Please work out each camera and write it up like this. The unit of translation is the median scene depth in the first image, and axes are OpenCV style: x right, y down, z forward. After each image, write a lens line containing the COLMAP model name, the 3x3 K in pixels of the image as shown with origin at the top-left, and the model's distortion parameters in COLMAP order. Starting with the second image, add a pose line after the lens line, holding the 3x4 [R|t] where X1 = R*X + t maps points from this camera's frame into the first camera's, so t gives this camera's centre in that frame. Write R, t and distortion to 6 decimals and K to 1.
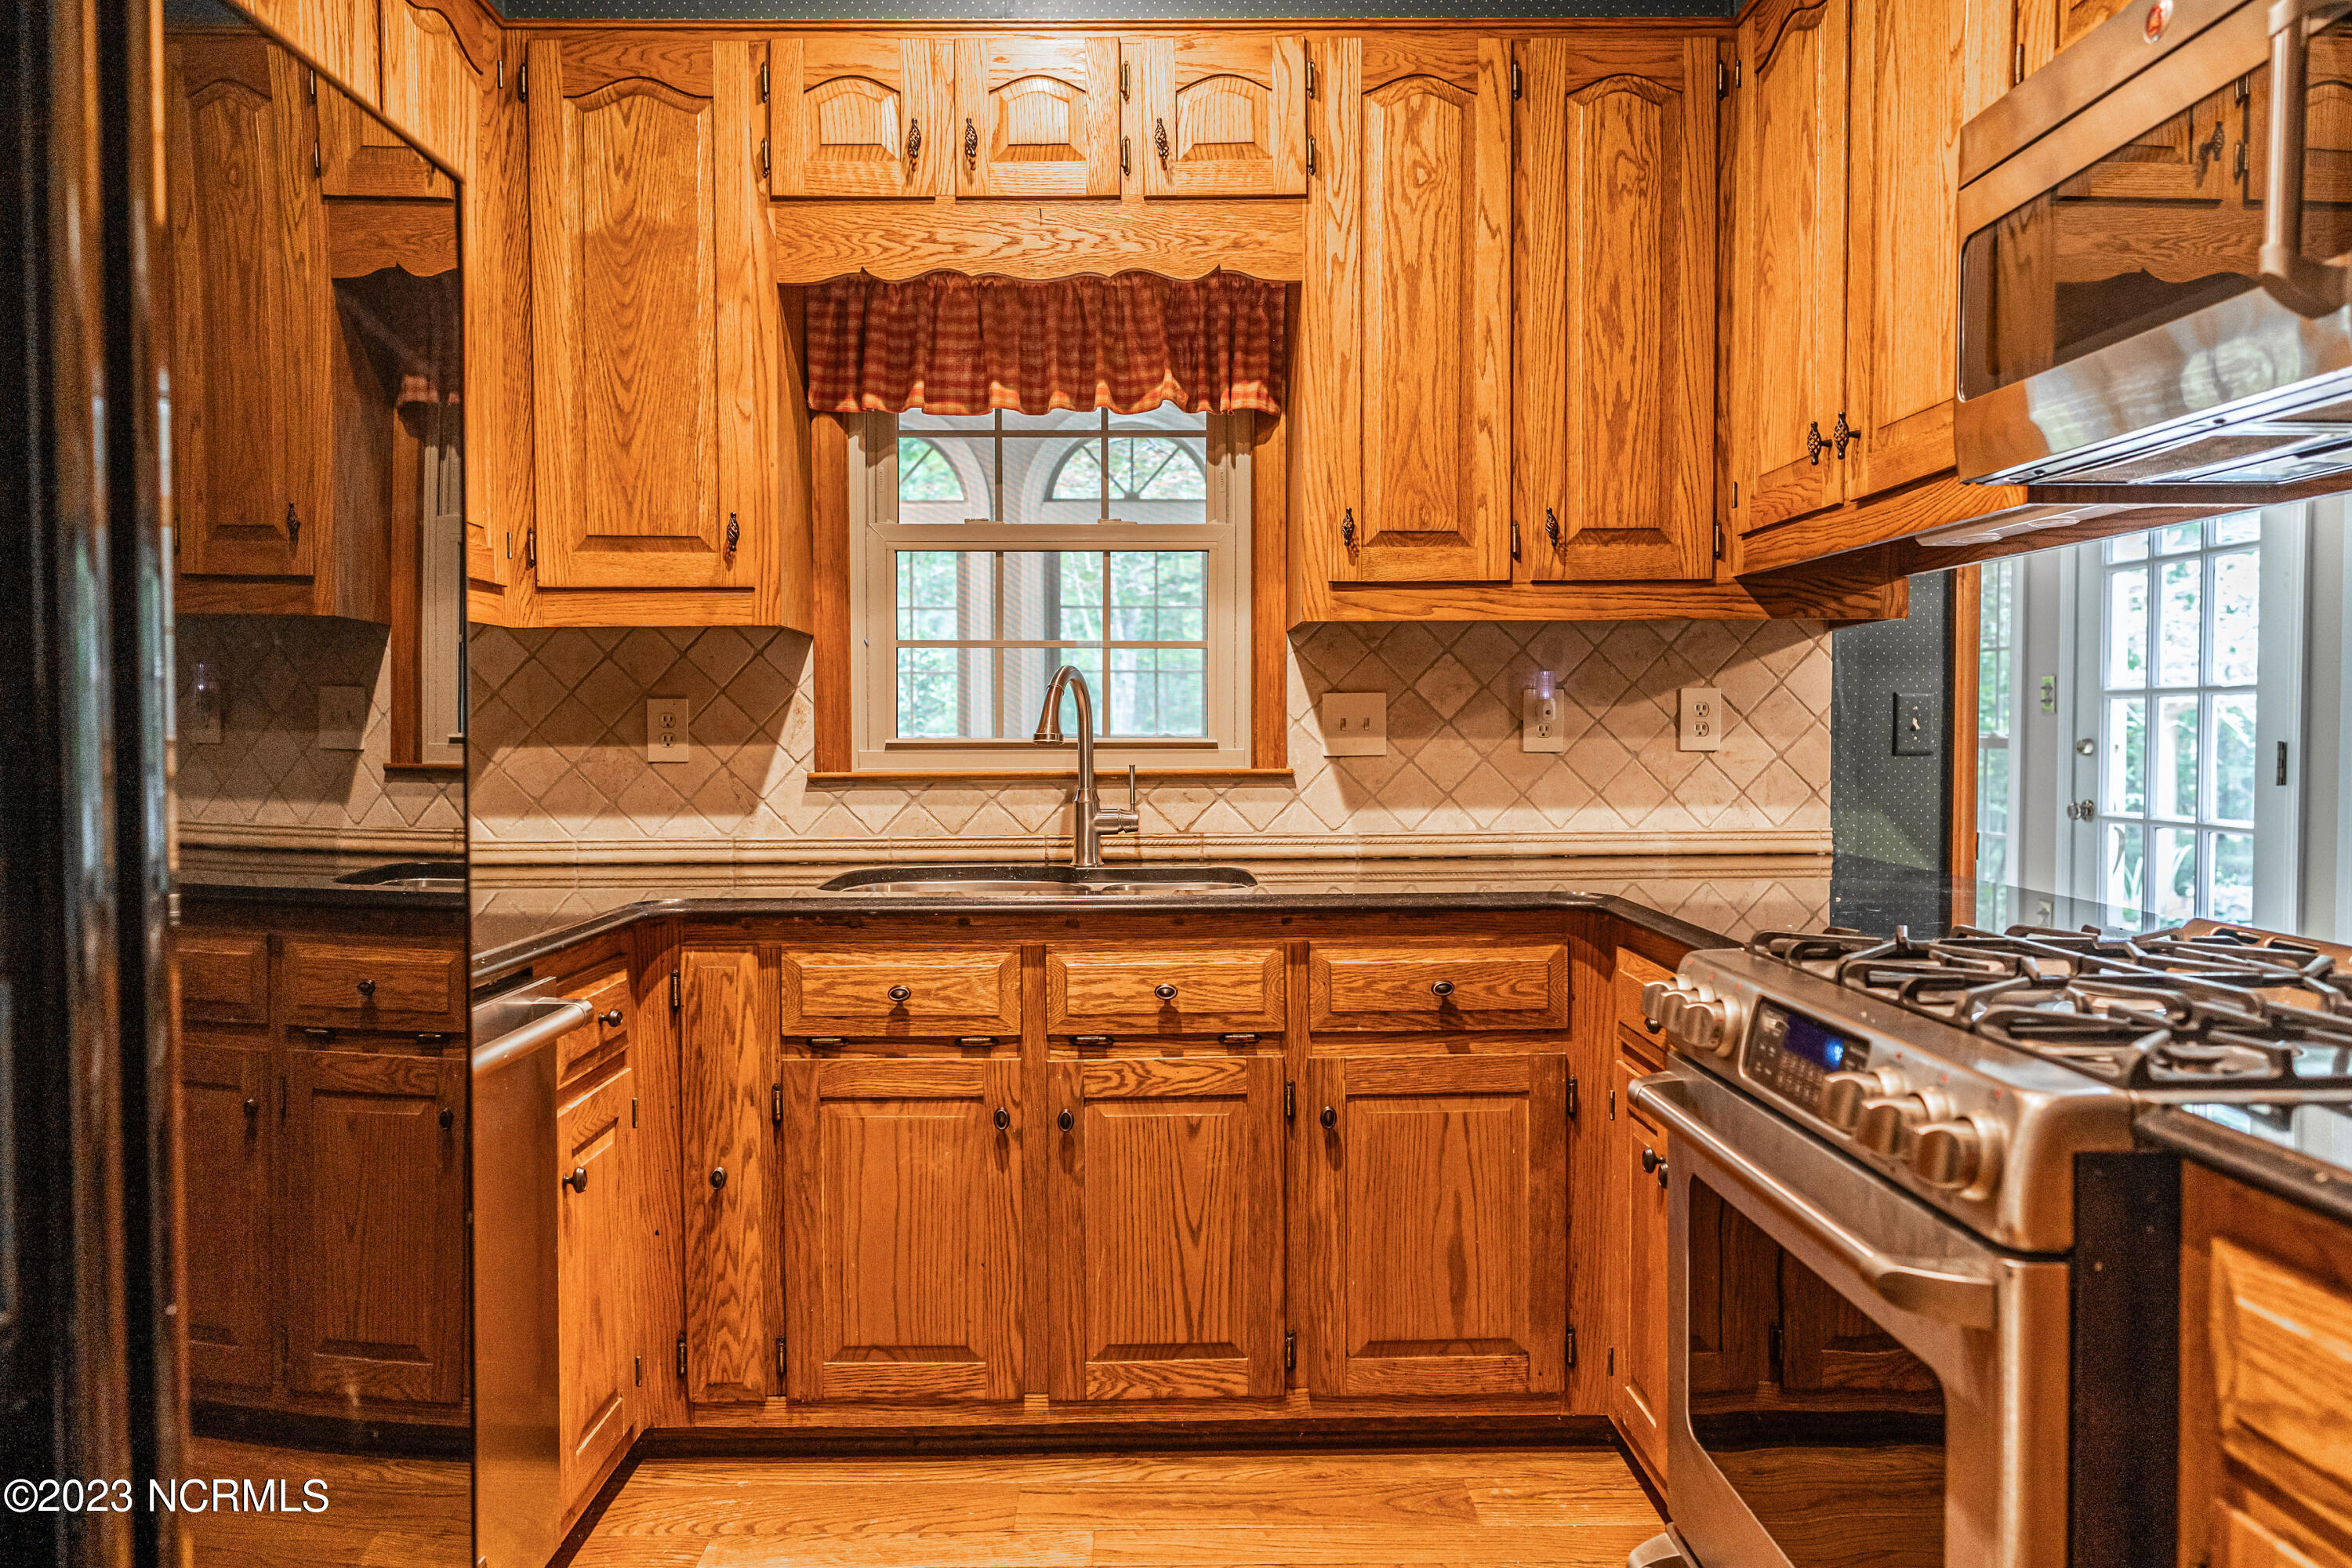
lens RADIAL K [[1583.2, 0, 1176.0], [0, 1583.2, 784.0], [0, 0, 1]] dist [-0.000851, 0.001853]
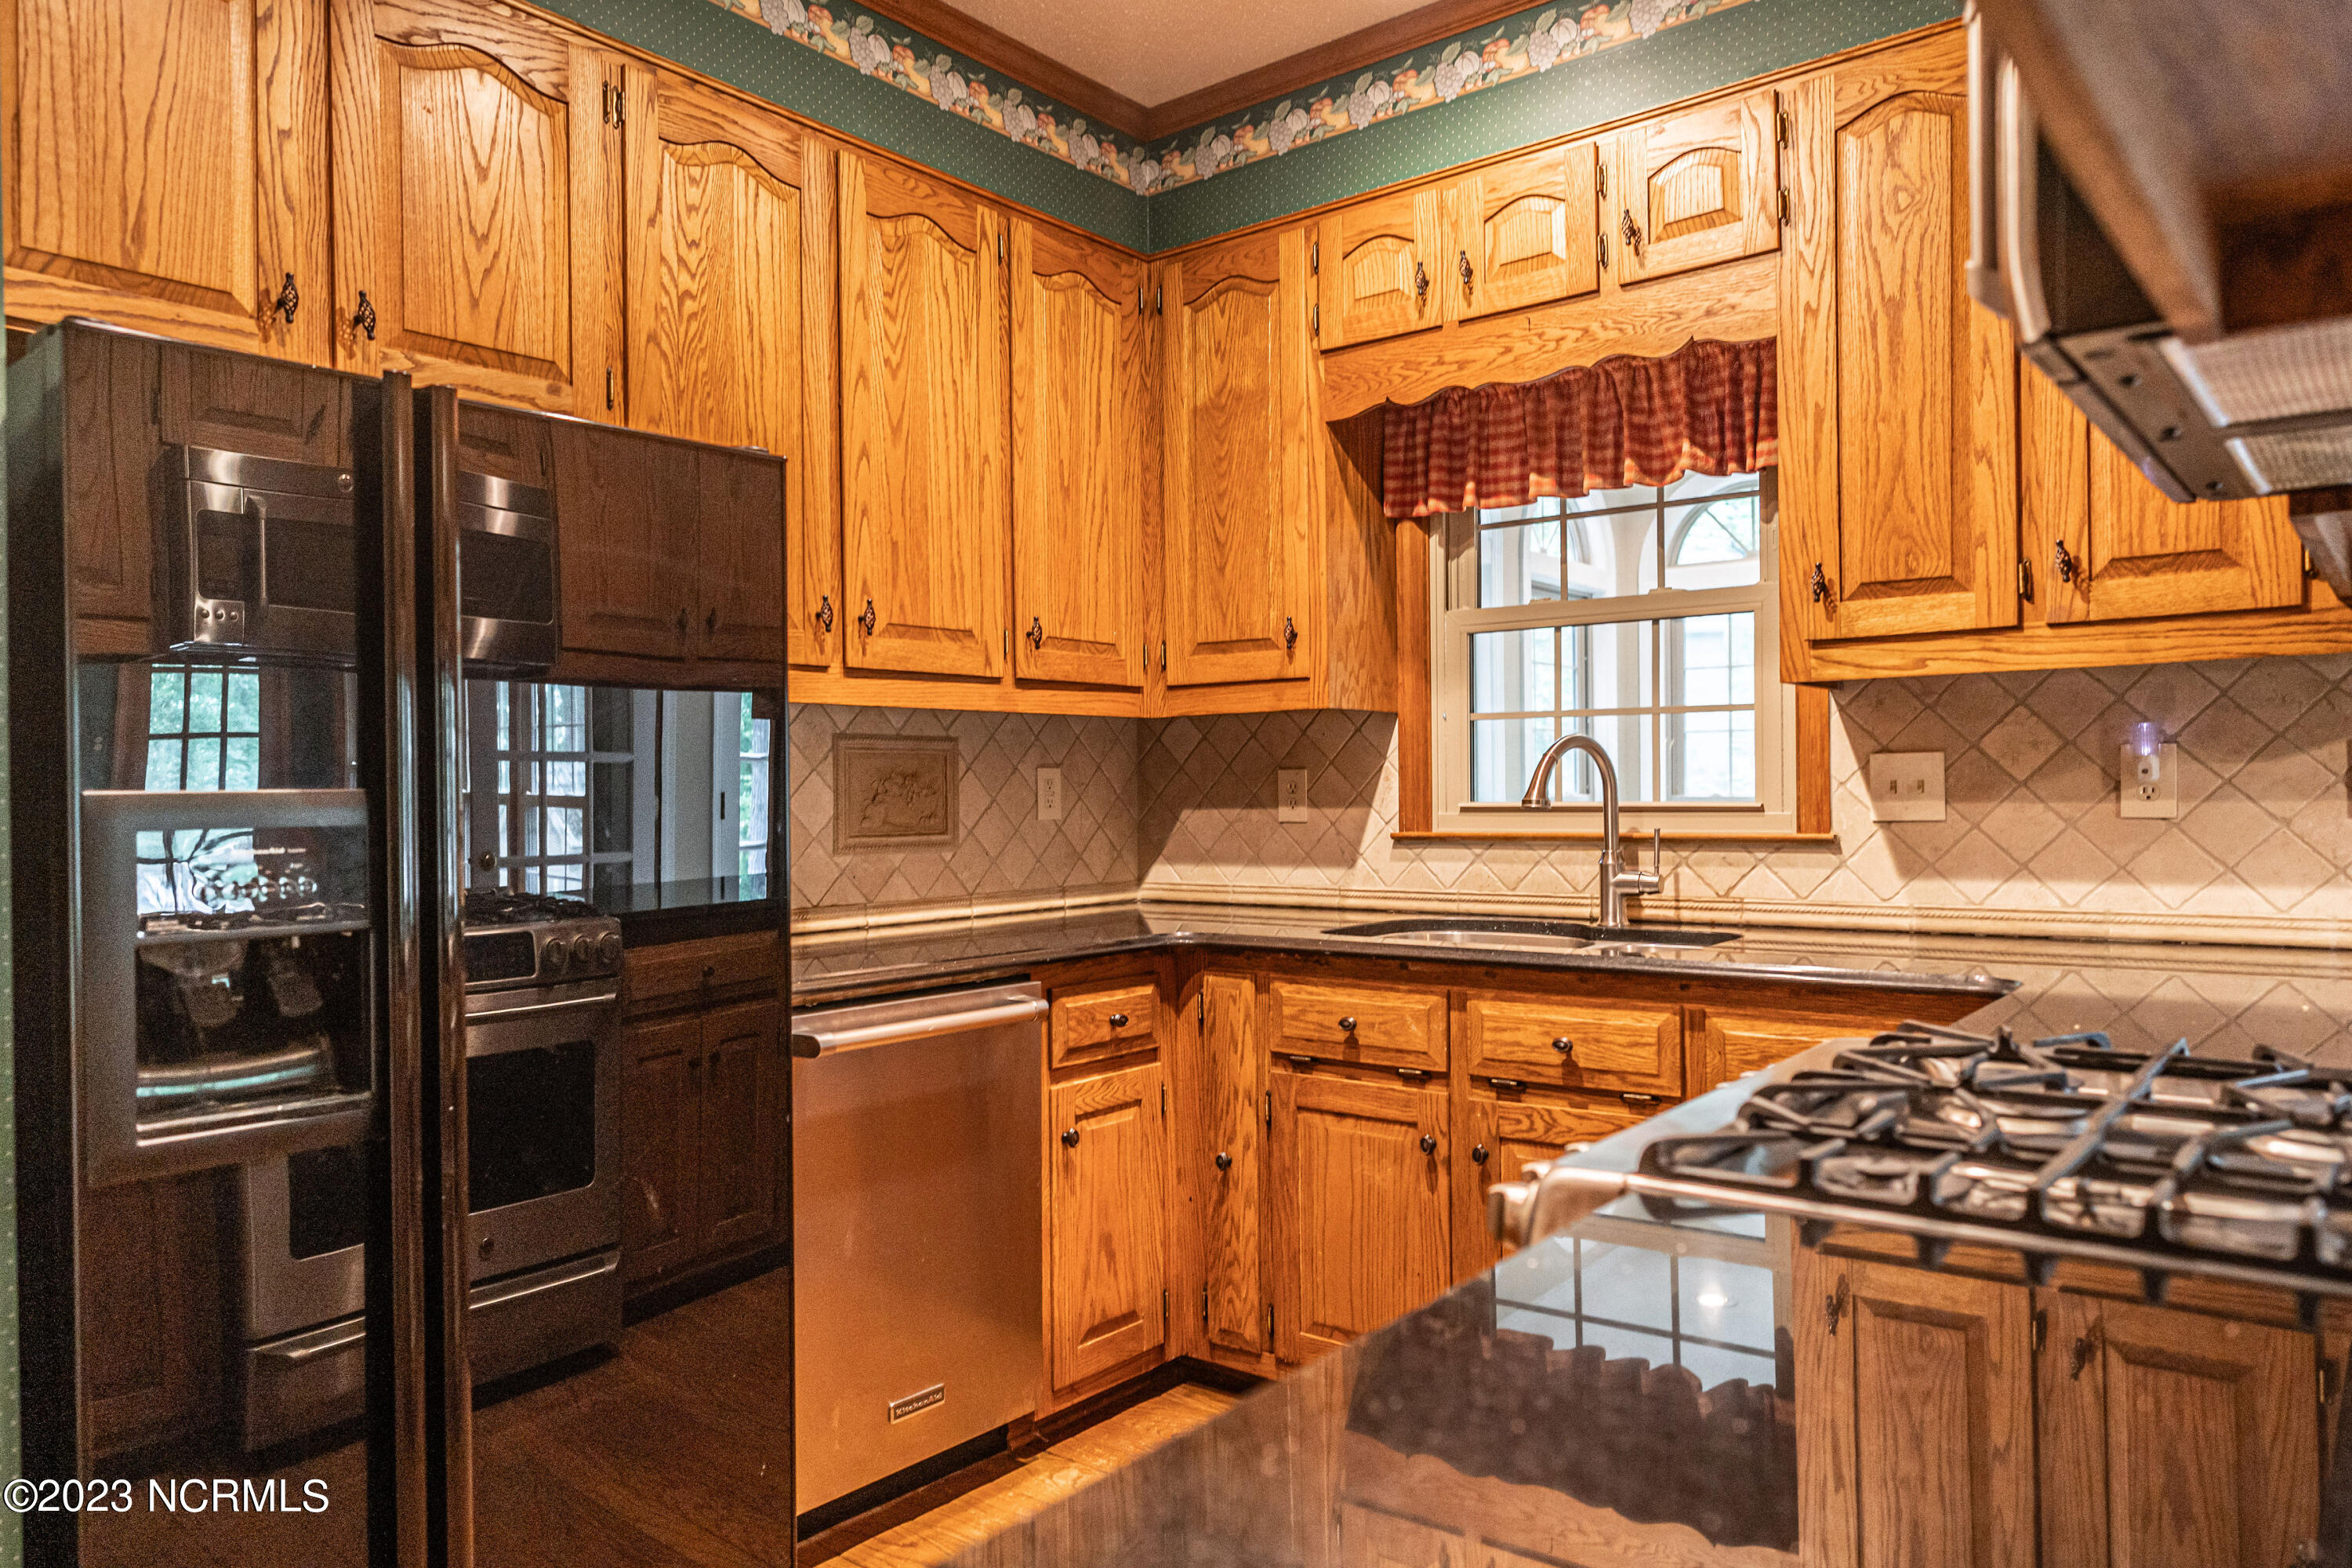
lens RADIAL K [[1572.7, 0, 1166.2], [0, 1572.7, 789.5], [0, 0, 1]] dist [0.000618, 0.005432]
pose [[0.769616, -0.005641, -0.638482, 0.408421], [-0.013702, 0.999585, -0.025347, -0.007659], [0.638360, 0.028256, 0.769219, 0.019305]]
